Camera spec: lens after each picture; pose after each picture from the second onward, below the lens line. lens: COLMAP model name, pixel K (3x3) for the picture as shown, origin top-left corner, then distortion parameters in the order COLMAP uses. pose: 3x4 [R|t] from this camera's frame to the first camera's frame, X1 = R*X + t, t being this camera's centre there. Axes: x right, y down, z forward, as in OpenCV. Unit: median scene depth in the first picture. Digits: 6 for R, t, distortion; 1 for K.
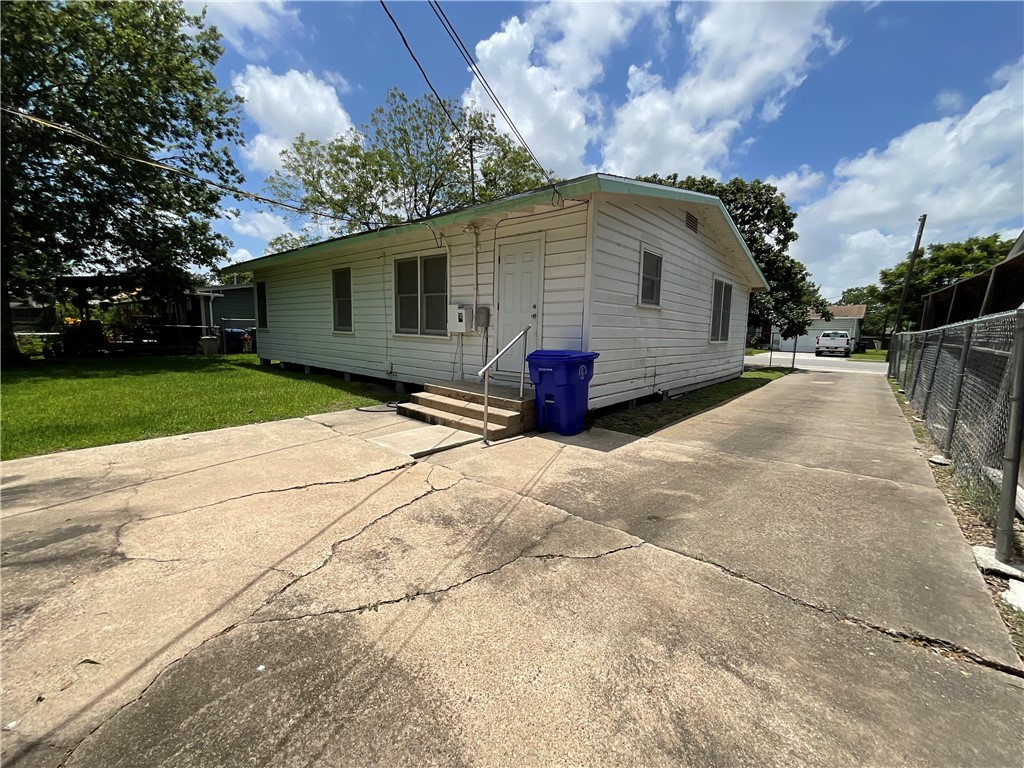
lens RADIAL K [[412.2, 0, 514.9], [0, 412.2, 382.5], [0, 0, 1]] dist [-0.002232, 0.000093]
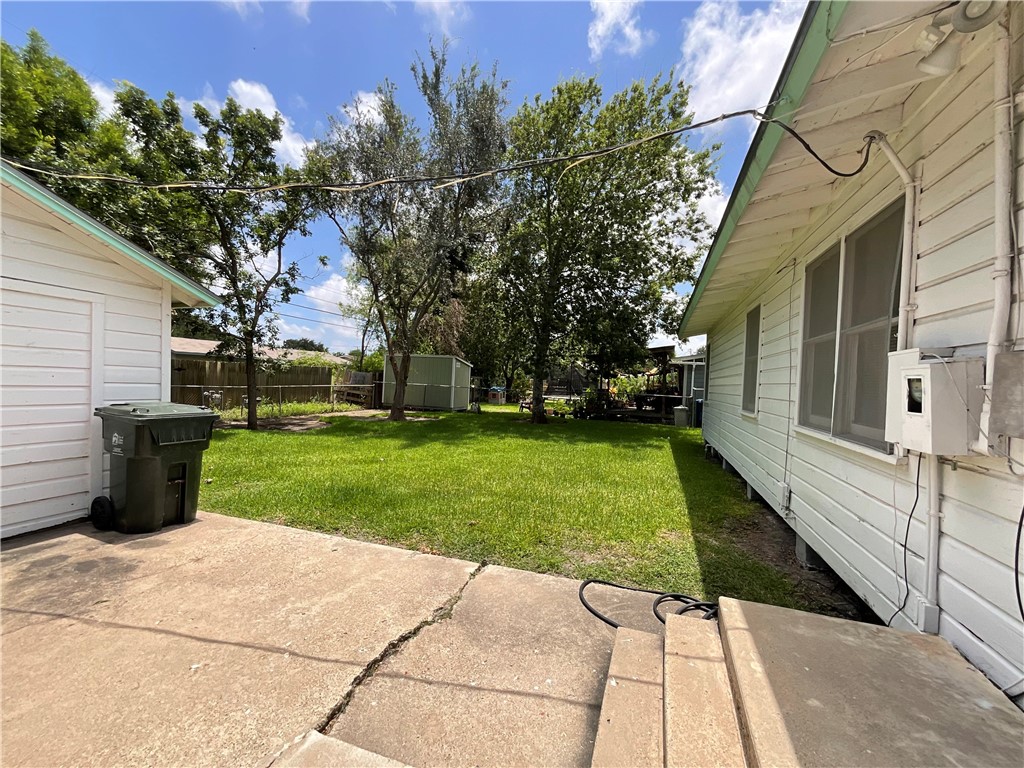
lens RADIAL K [[412.2, 0, 506.7], [0, 412.2, 388.6], [0, 0, 1]] dist [-0.002232, 0.000093]
pose [[0.351648, 0.005881, -0.936114, 0.014059], [-0.146007, 0.988087, -0.048639, -0.068142], [0.924676, 0.153783, 0.348317, 0.409948]]
